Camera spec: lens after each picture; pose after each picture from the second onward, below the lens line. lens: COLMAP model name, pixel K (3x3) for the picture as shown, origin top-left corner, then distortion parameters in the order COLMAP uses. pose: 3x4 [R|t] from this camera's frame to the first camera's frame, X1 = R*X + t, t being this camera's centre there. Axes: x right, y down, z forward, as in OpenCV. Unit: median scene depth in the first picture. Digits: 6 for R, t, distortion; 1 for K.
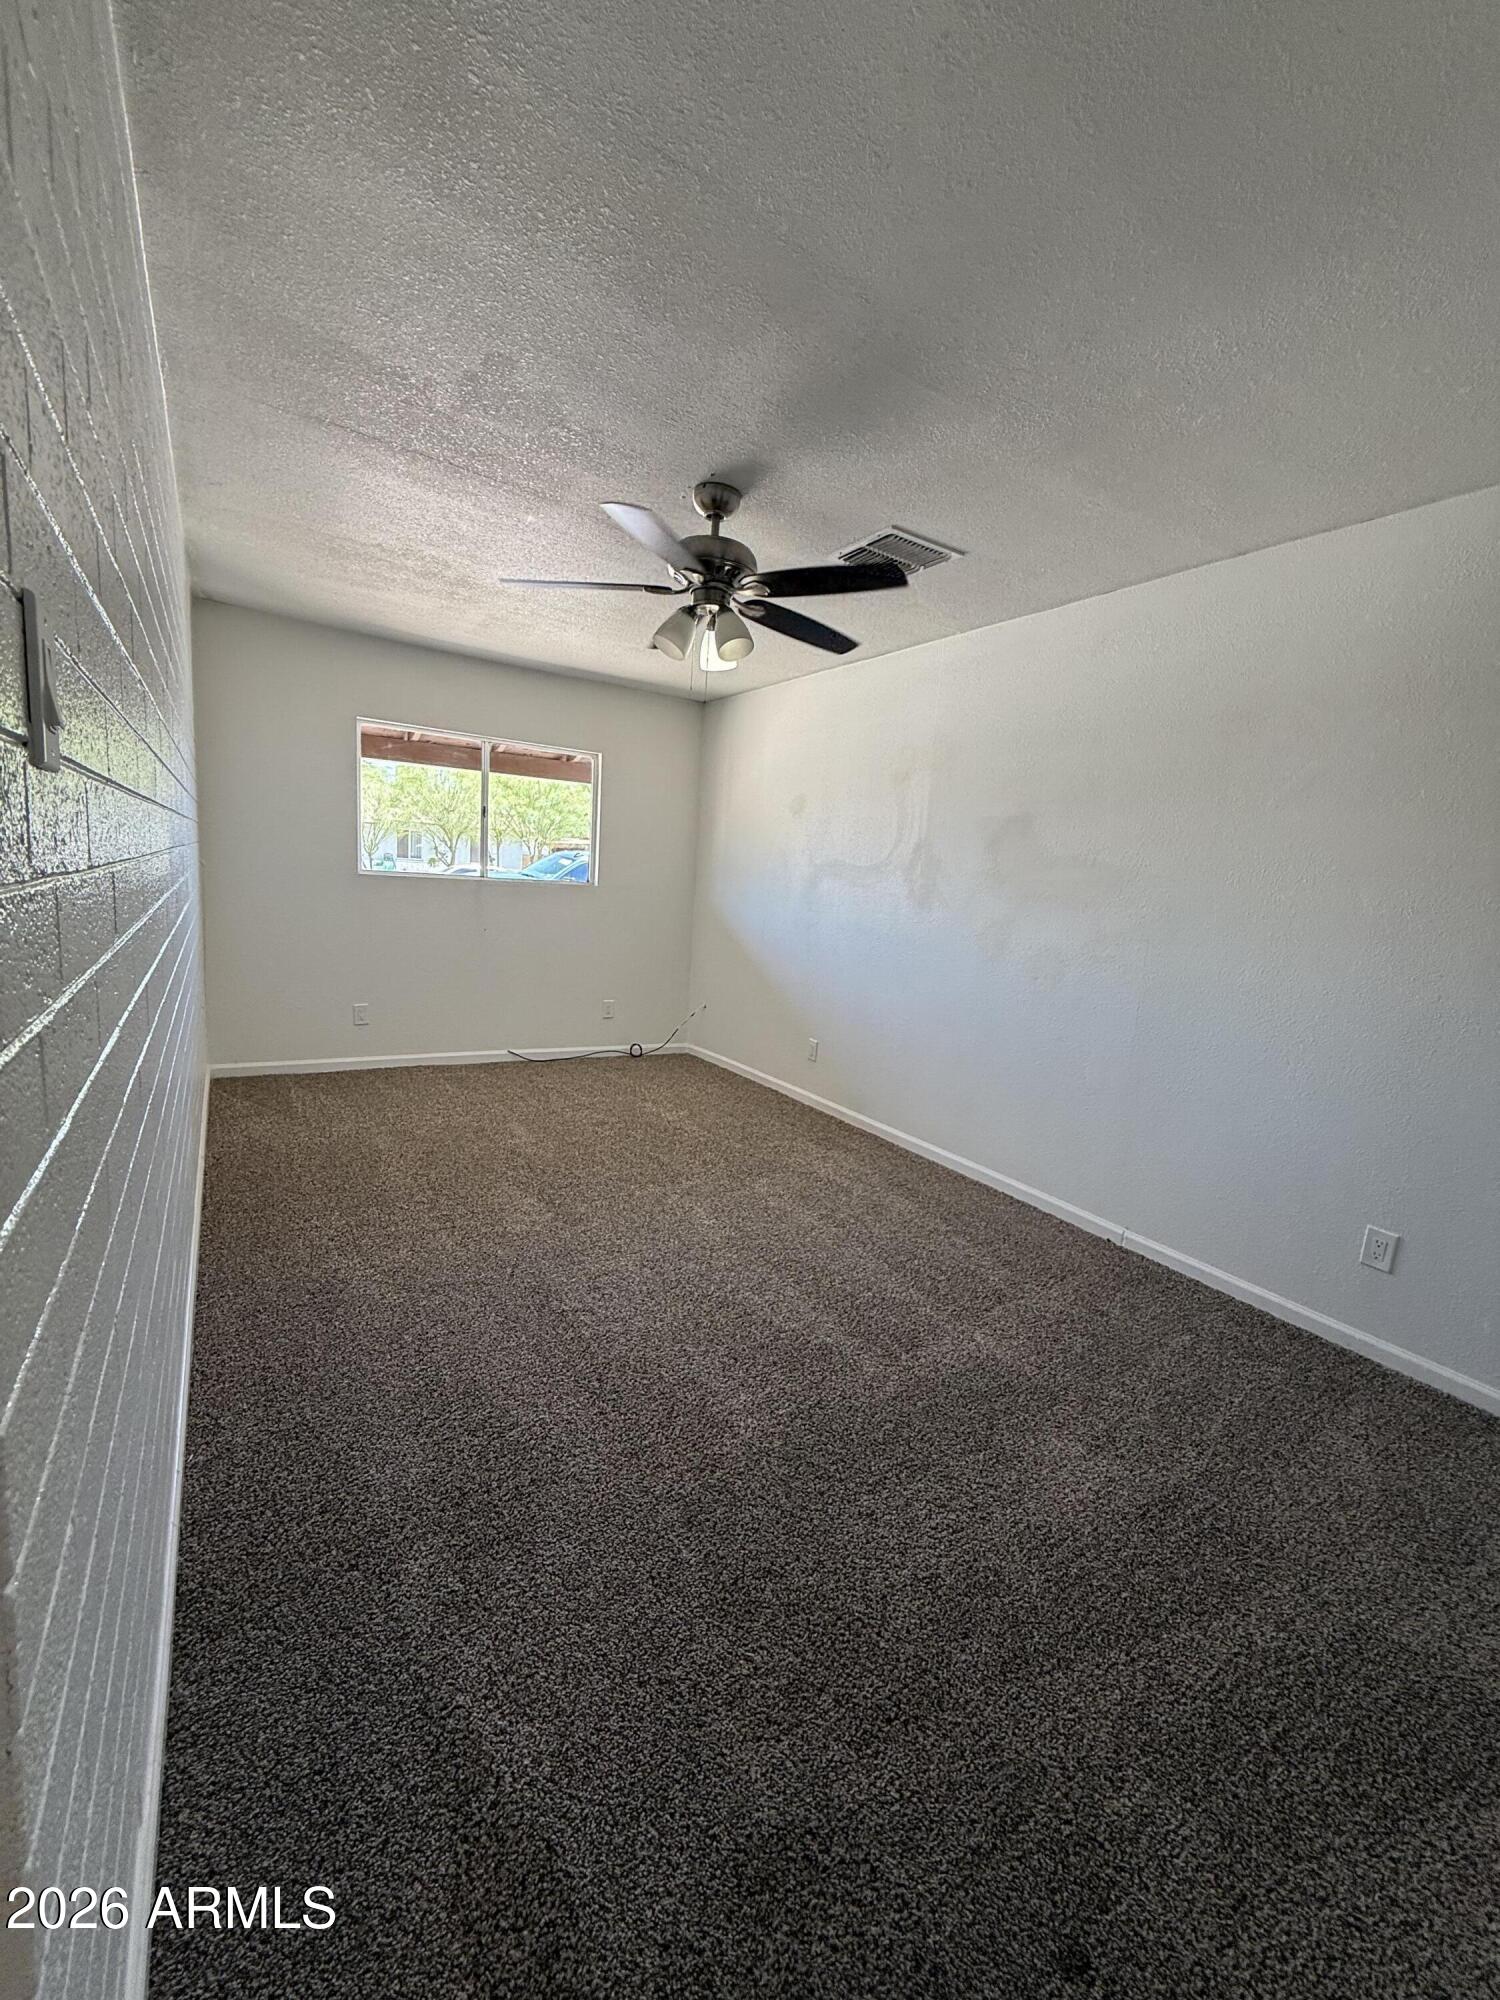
lens RADIAL K [[795.3, 0, 751.1], [0, 795.3, 996.3], [0, 0, 1]] dist [0.000156, -0.000101]
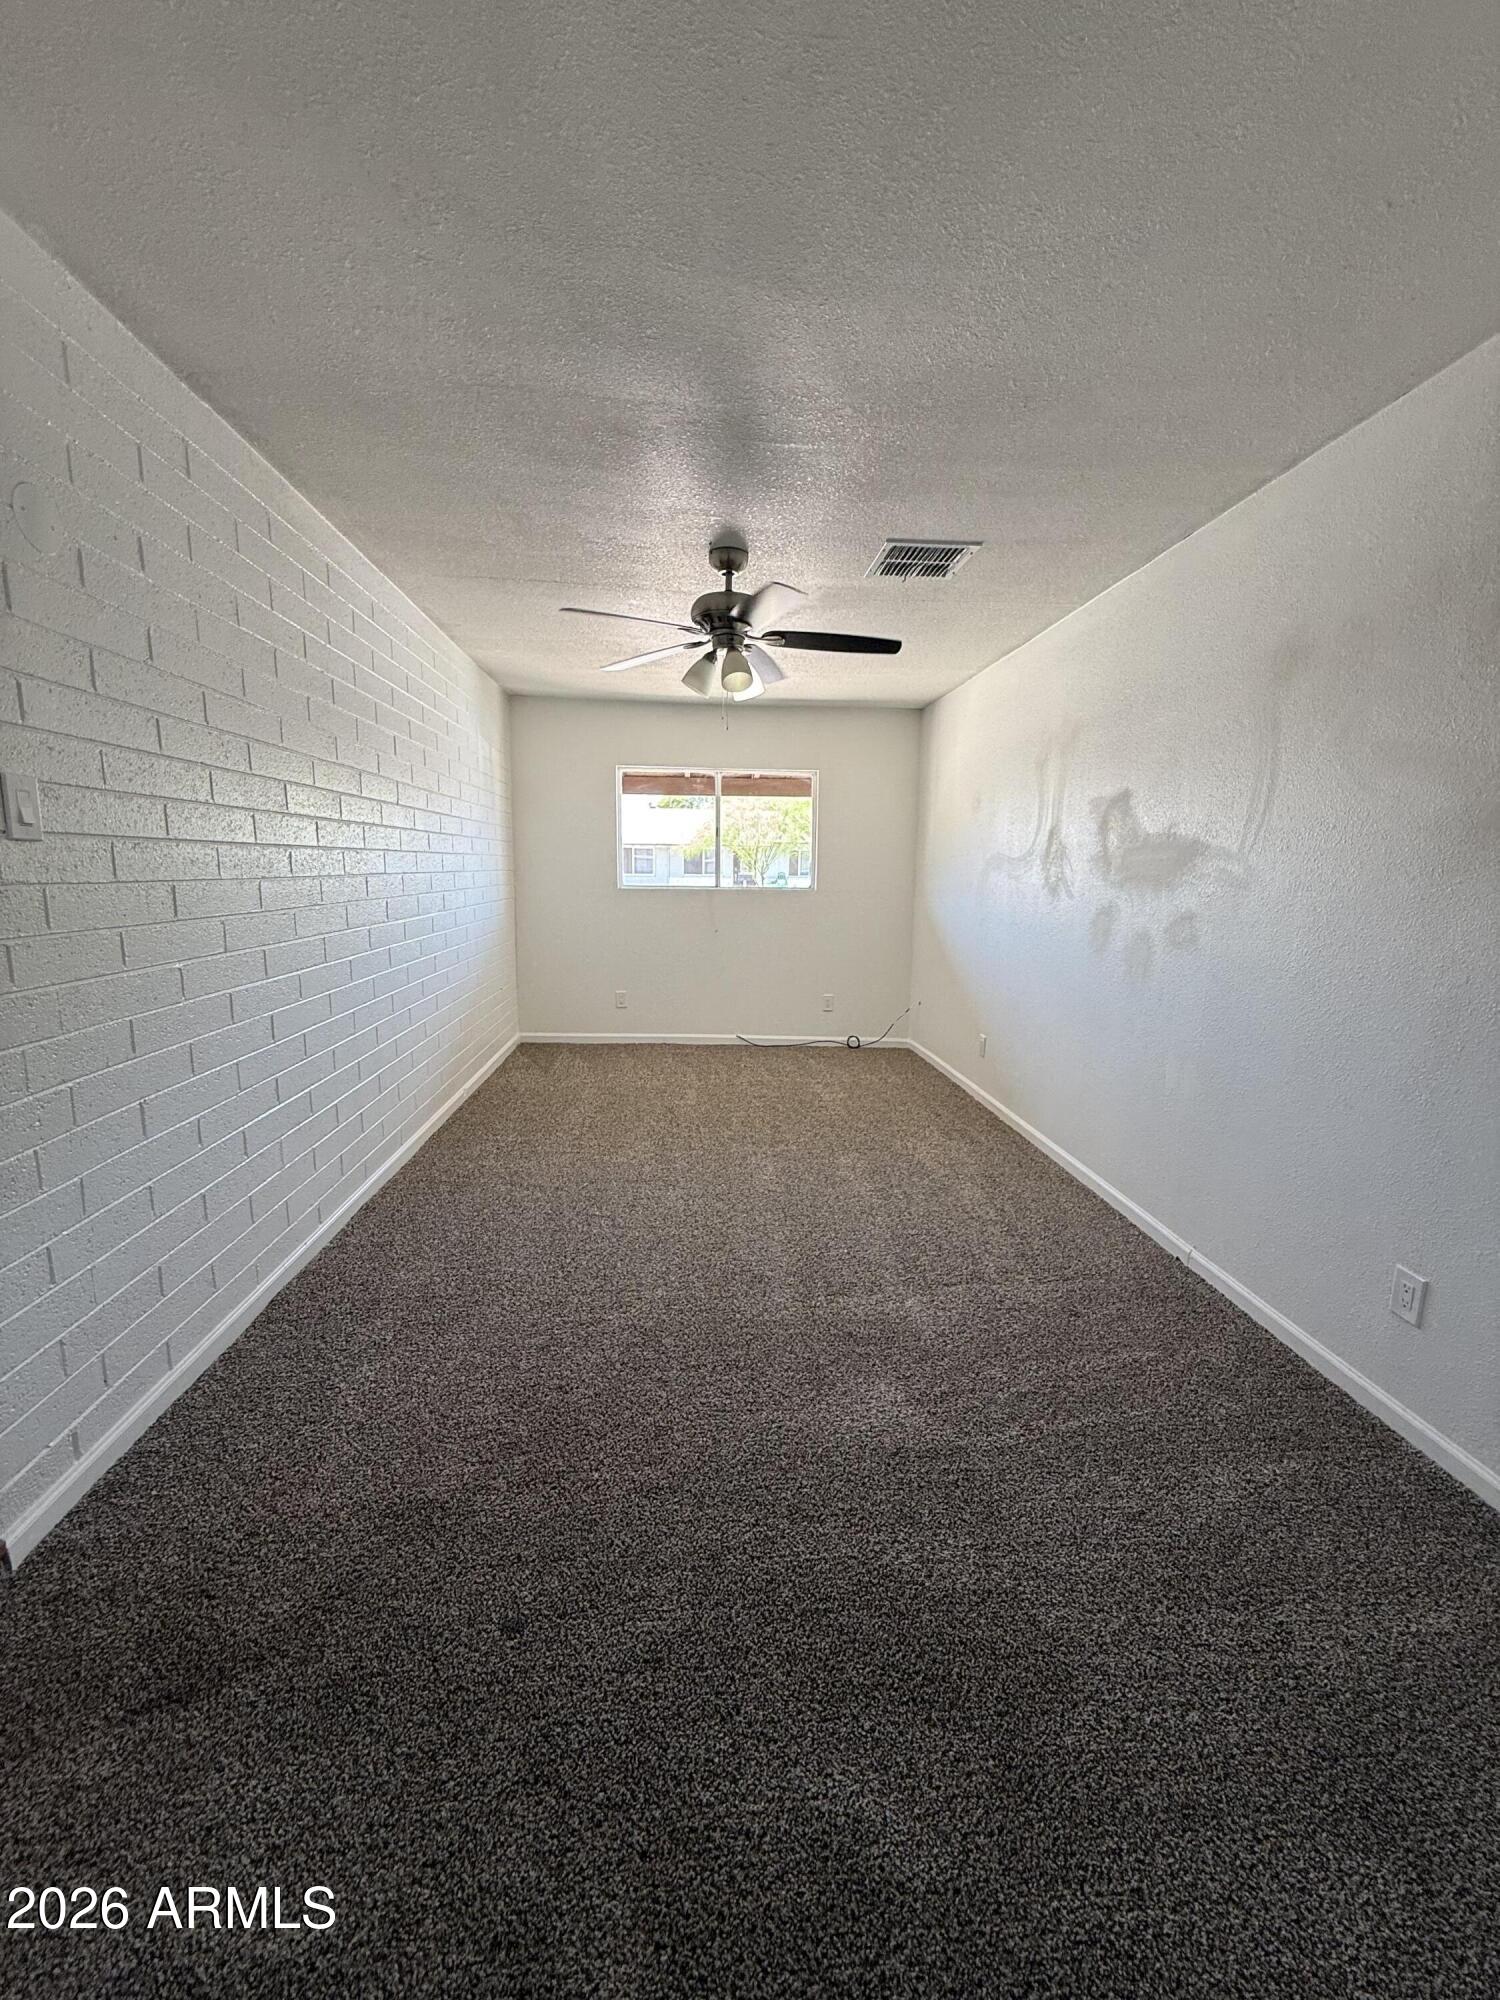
lens RADIAL K [[795.3, 0, 751.1], [0, 795.3, 996.3], [0, 0, 1]] dist [0.000156, -0.000101]
pose [[0.877460, 0.019945, -0.479235, 0.345466], [-0.026120, 0.999639, -0.006222, 0.023100], [0.478939, 0.017977, 0.877664, -0.013717]]
